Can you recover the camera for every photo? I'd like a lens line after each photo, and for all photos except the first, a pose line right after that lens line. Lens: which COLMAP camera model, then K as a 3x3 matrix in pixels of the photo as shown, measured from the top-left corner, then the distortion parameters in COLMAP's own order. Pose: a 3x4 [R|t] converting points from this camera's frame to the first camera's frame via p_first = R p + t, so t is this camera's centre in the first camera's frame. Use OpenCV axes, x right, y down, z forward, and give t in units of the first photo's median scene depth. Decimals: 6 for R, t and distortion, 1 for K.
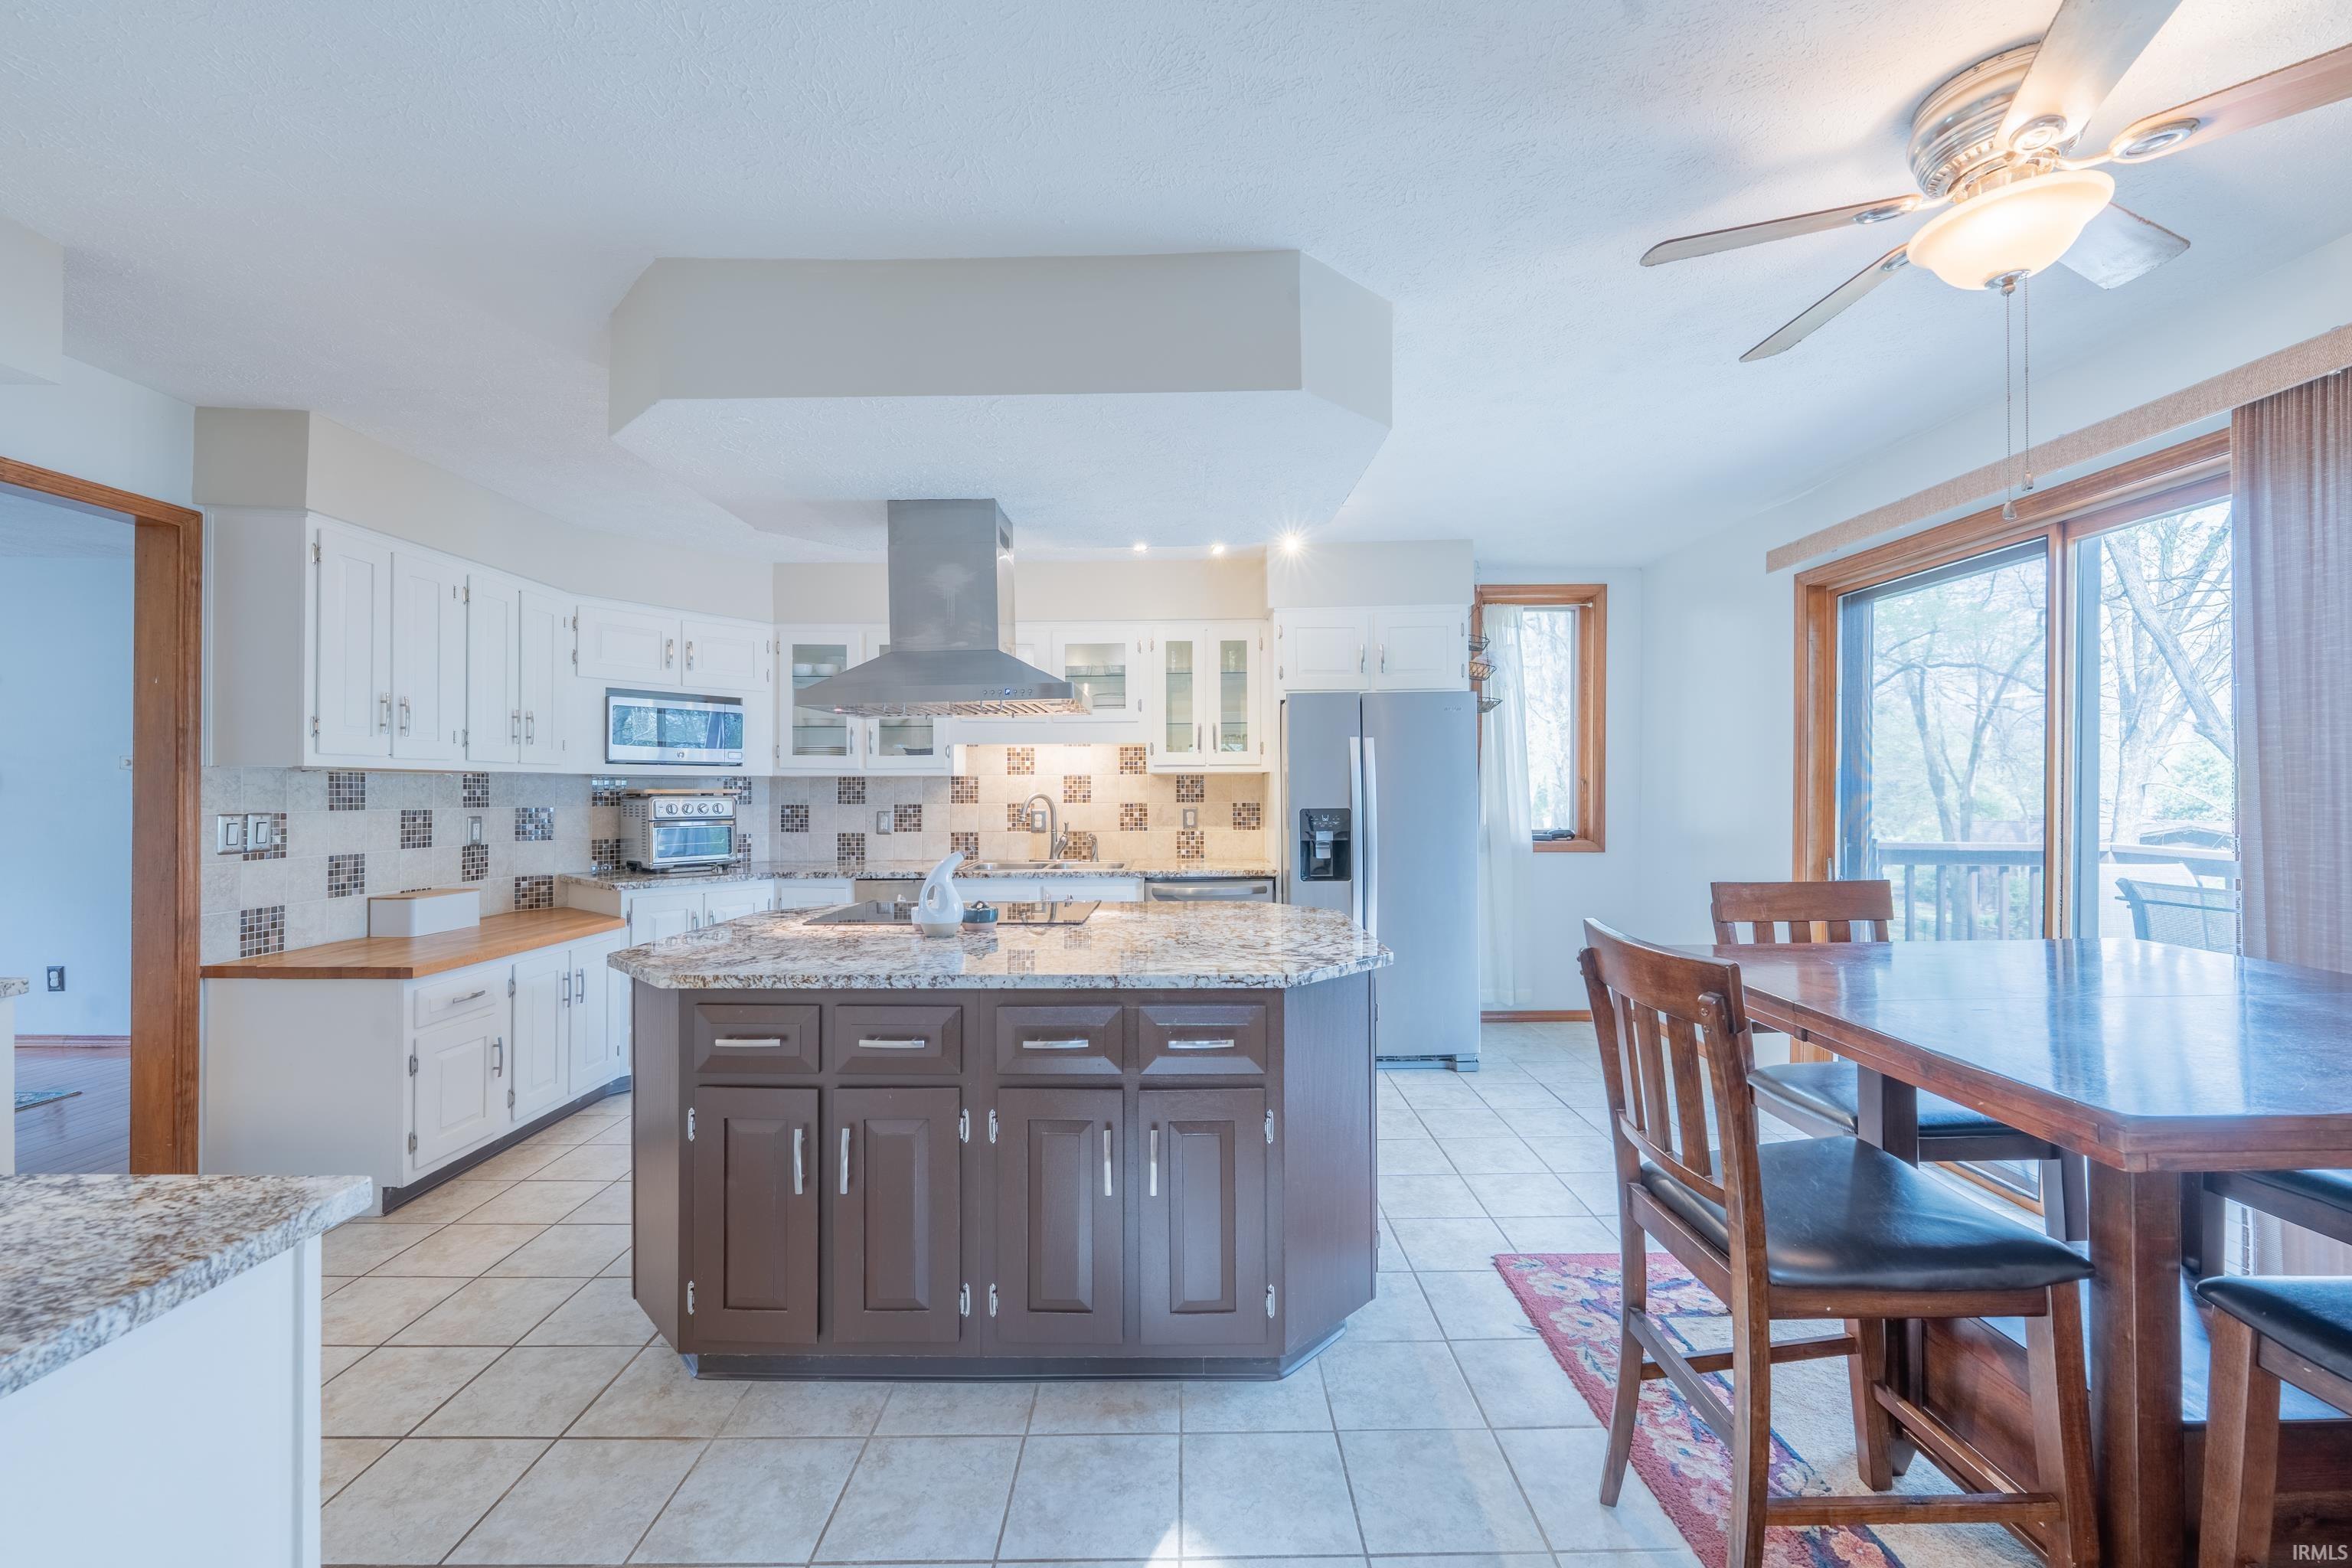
lens RADIAL K [[947.8, 0, 1180.0], [0, 947.8, 783.3], [0, 0, 1]] dist [-0.001423, -0.000537]
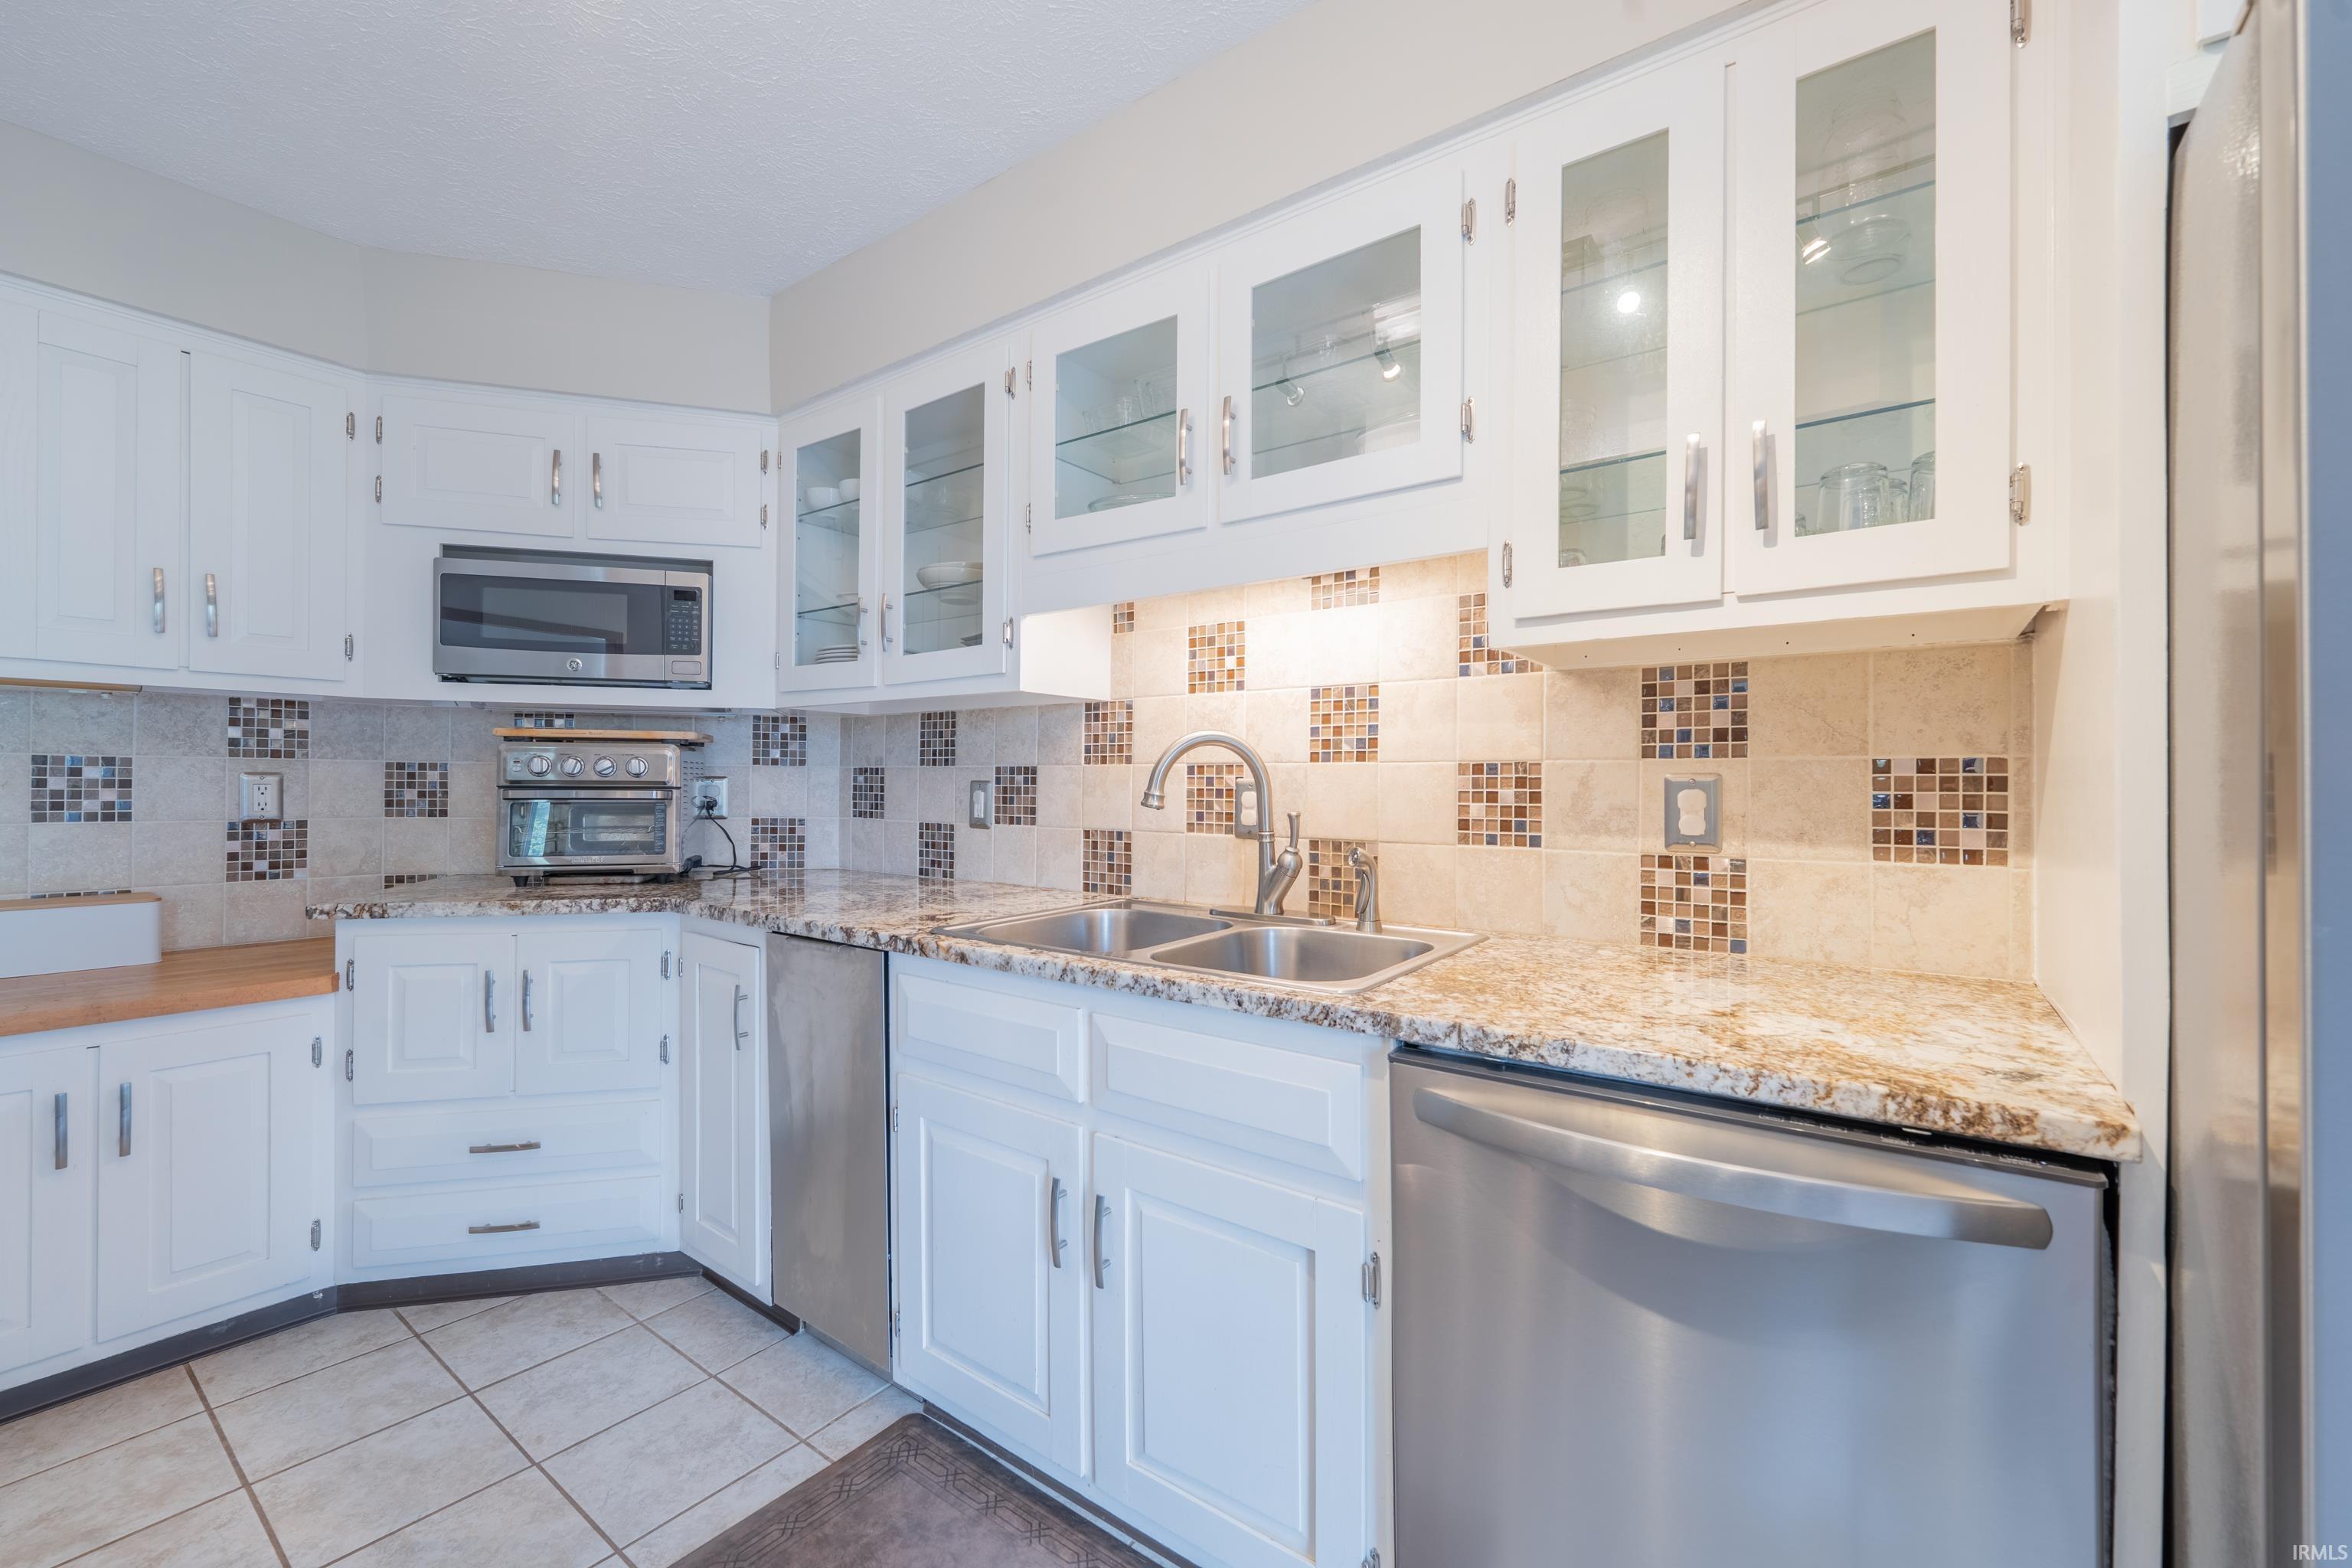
lens RADIAL K [[947.8, 0, 1180.0], [0, 947.8, 783.3], [0, 0, 1]] dist [-0.001423, -0.000537]
pose [[0.809041, 0.009235, -0.587679, 0.054776], [-0.004791, 0.999947, 0.009118, 0.026192], [0.587732, -0.004561, 0.809043, 0.671188]]
